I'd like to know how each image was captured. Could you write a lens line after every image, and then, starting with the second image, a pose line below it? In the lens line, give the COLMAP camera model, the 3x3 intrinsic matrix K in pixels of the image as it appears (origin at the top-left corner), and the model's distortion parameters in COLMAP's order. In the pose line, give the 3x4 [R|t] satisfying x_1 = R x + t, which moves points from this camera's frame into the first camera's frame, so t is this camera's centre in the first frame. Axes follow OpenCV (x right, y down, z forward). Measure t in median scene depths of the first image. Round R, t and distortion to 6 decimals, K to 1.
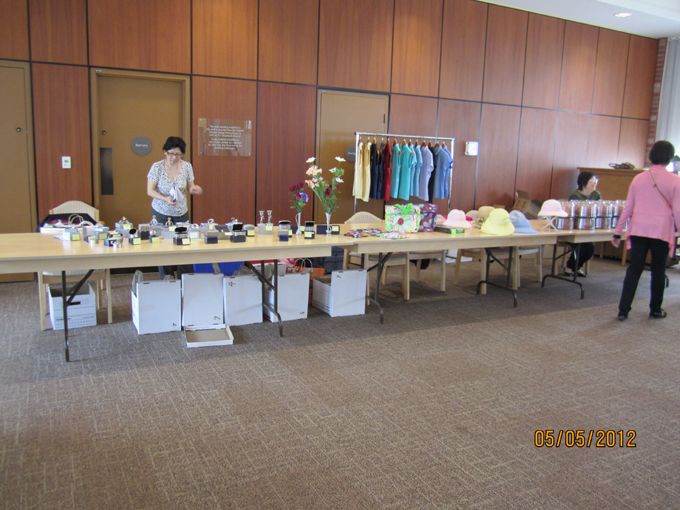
lens RADIAL K [[554.2, 0, 339.6], [0, 554.2, 253.8], [0, 0, 1]] dist [-0.057880, -0.000372]
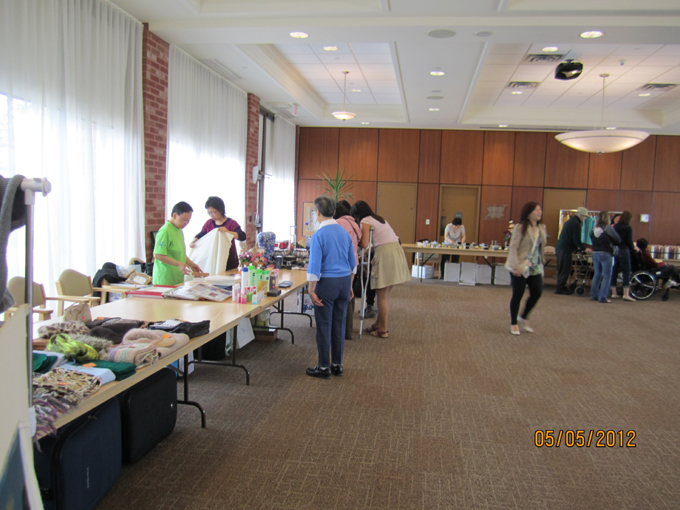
lens RADIAL K [[554.2, 0, 339.7], [0, 554.2, 254.0], [0, 0, 1]] dist [-0.057880, -0.000372]
pose [[0.817761, 0.043446, -0.573916, 0.610516], [-0.110412, 0.990469, -0.082345, 0.224829], [0.564869, 0.130706, 0.814763, -1.235063]]
